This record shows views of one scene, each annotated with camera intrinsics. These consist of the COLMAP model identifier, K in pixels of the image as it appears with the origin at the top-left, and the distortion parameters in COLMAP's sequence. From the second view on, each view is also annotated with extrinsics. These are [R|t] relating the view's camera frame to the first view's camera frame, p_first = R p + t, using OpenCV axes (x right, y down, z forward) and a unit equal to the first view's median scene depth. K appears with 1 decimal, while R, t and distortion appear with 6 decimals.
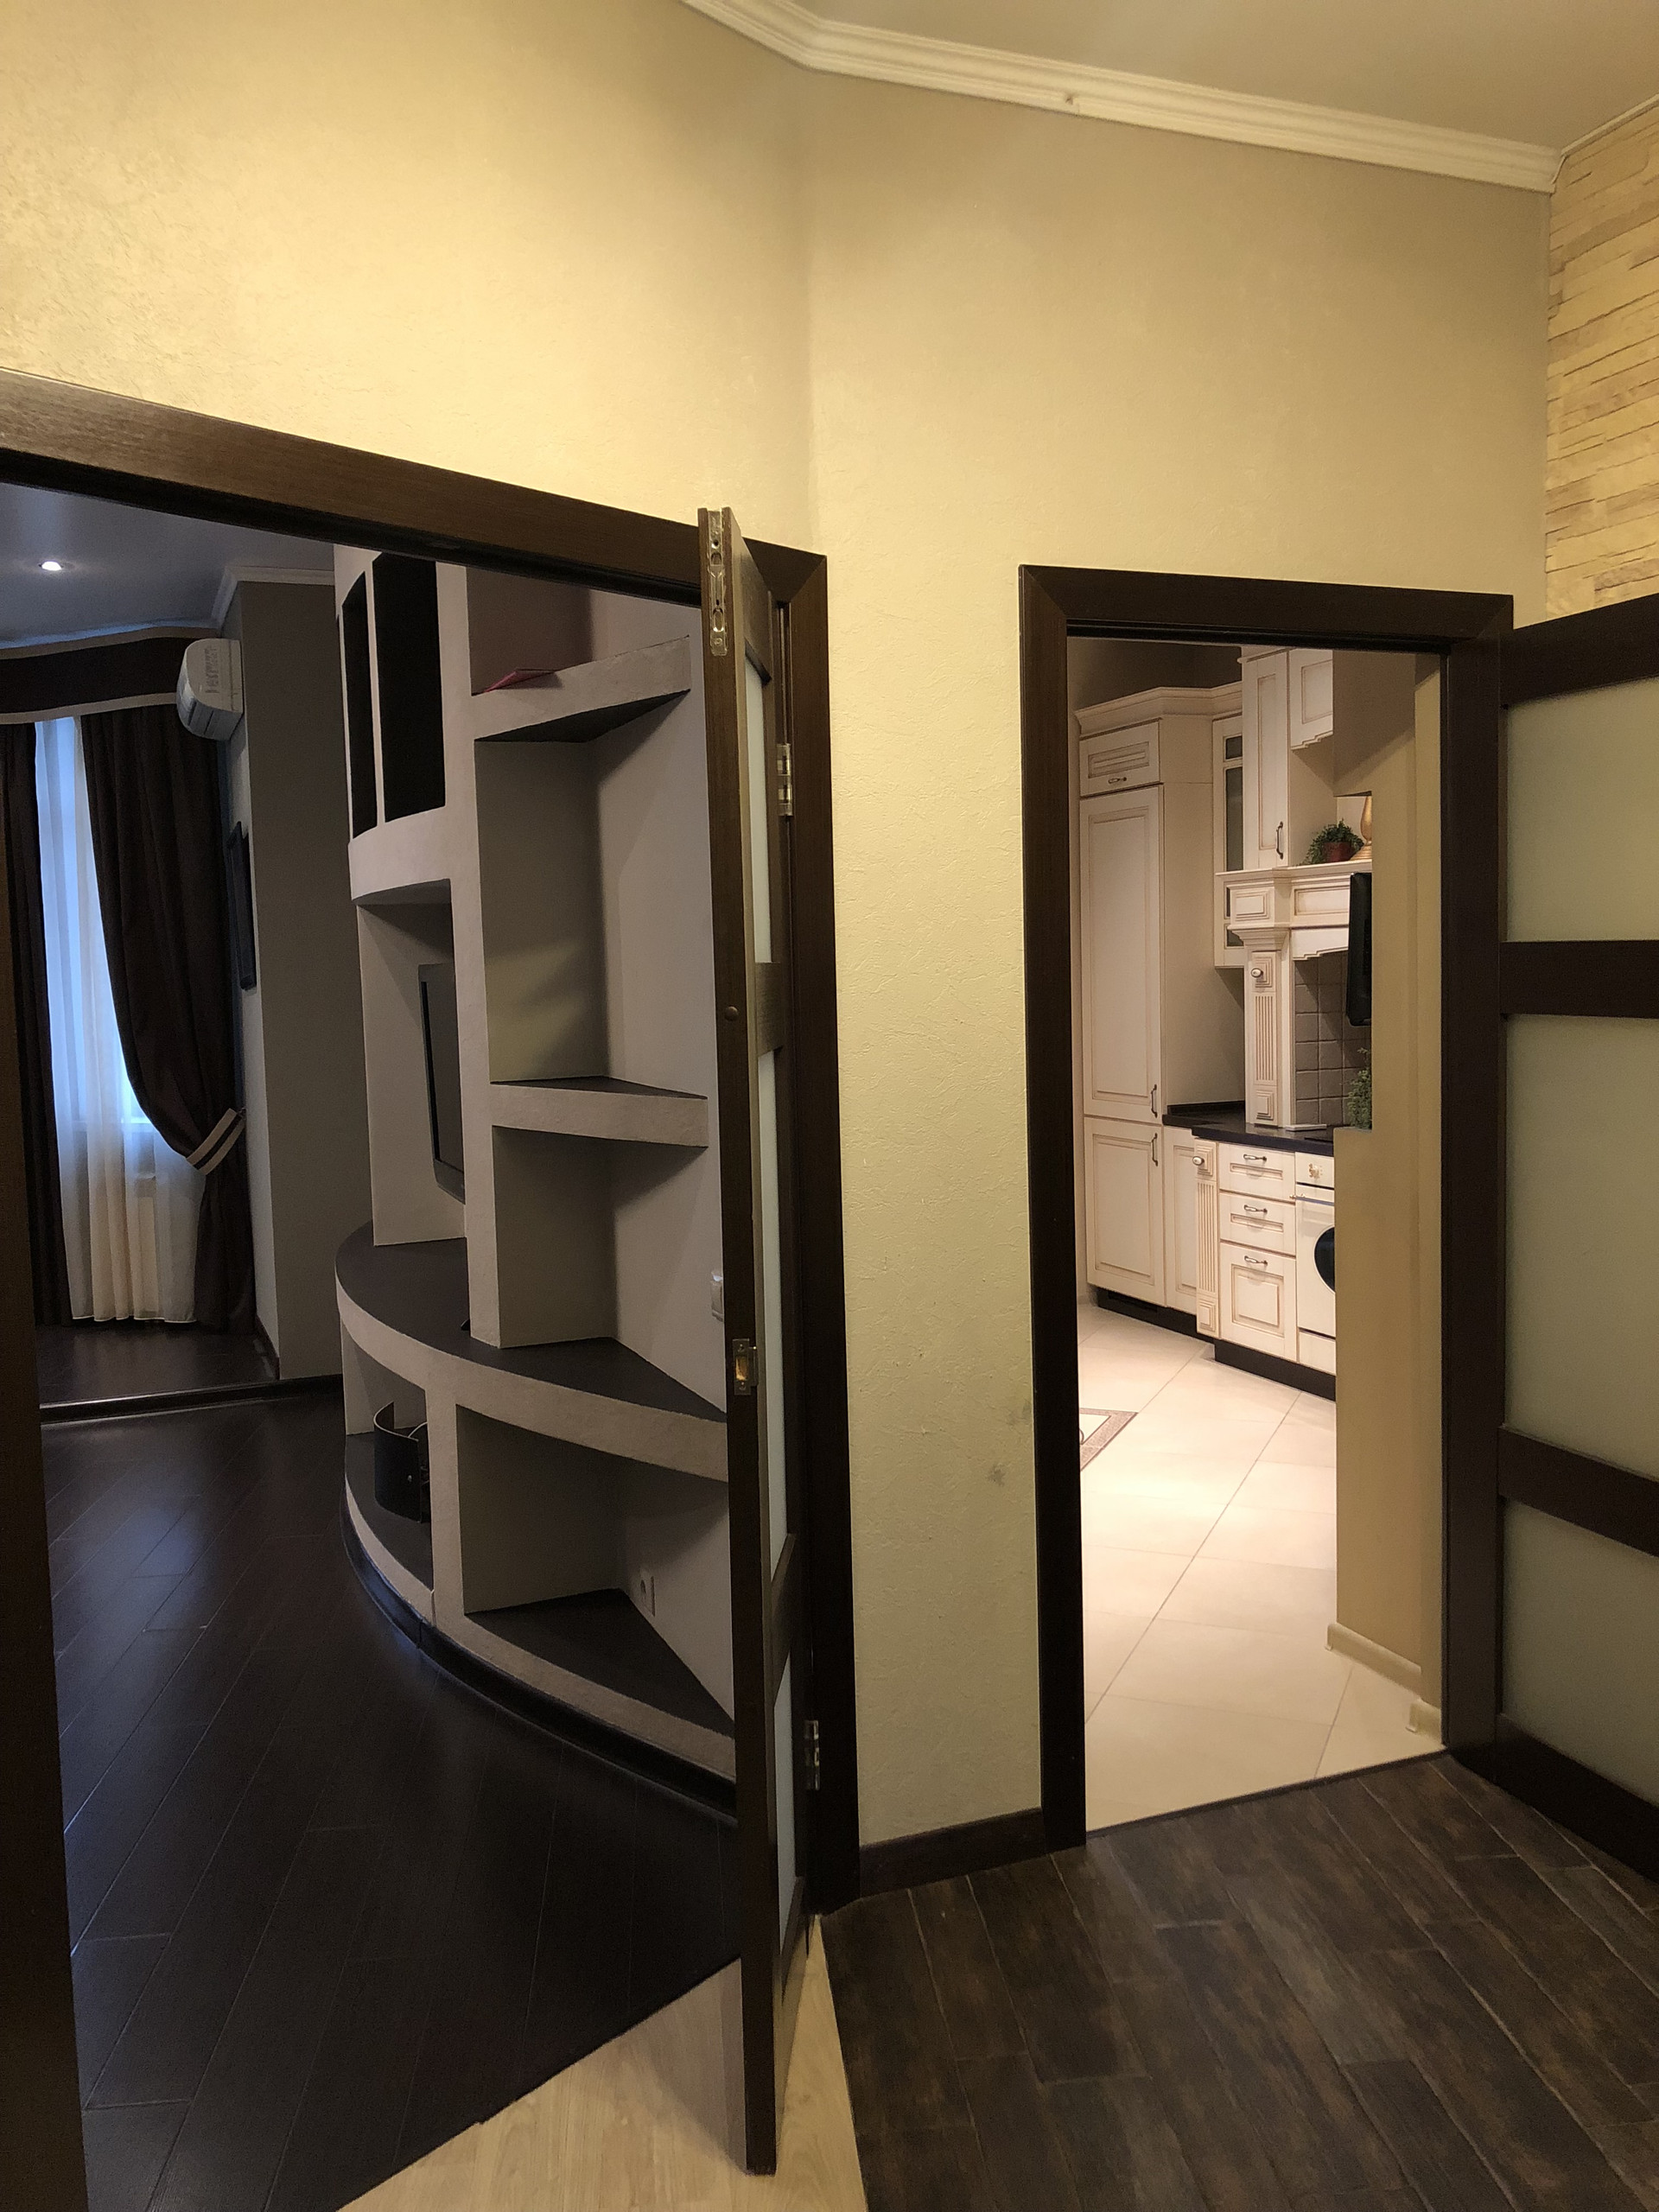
lens RADIAL K [[1813.9, 0, 834.4], [0, 1813.9, 1100.0], [0, 0, 1]] dist [0.033737, -0.069970]
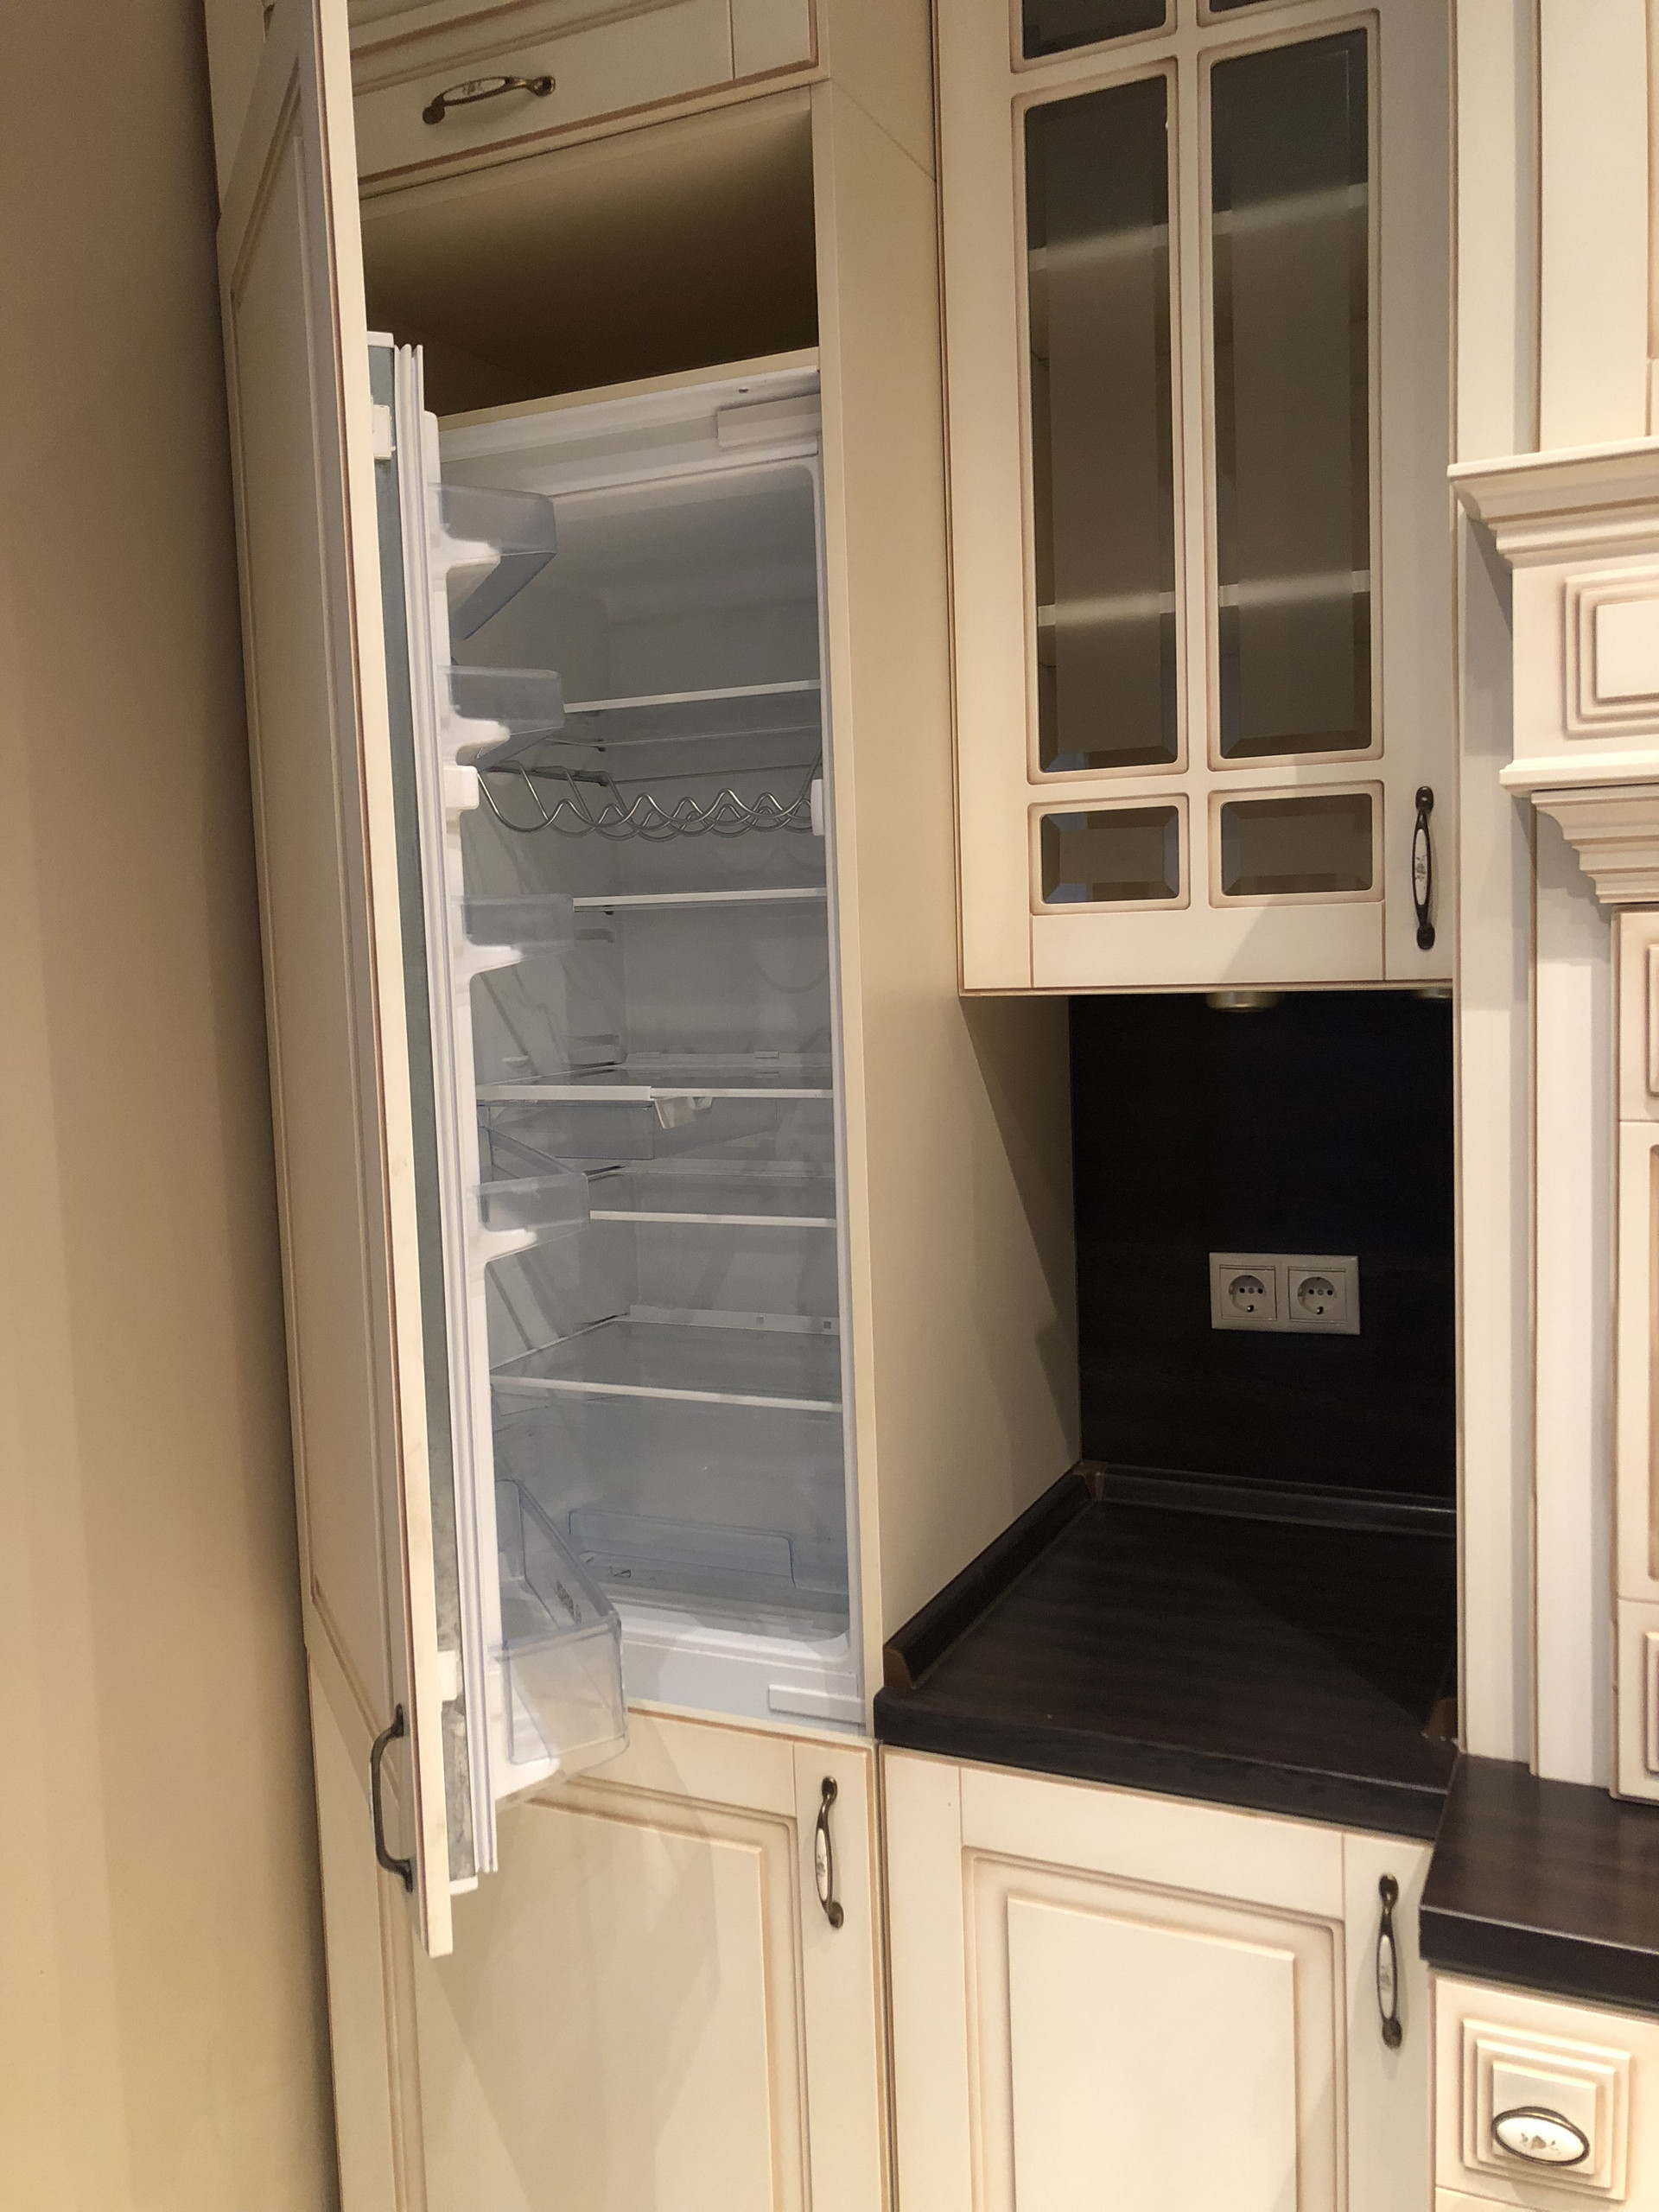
lens RADIAL K [[1813.9, 0, 834.4], [0, 1813.9, 1100.0], [0, 0, 1]] dist [0.033737, -0.069970]
pose [[0.732919, -0.056399, 0.677974, 0.038157], [0.065342, 0.997786, 0.012366, -0.063597], [-0.677171, 0.035237, 0.734982, 0.843123]]
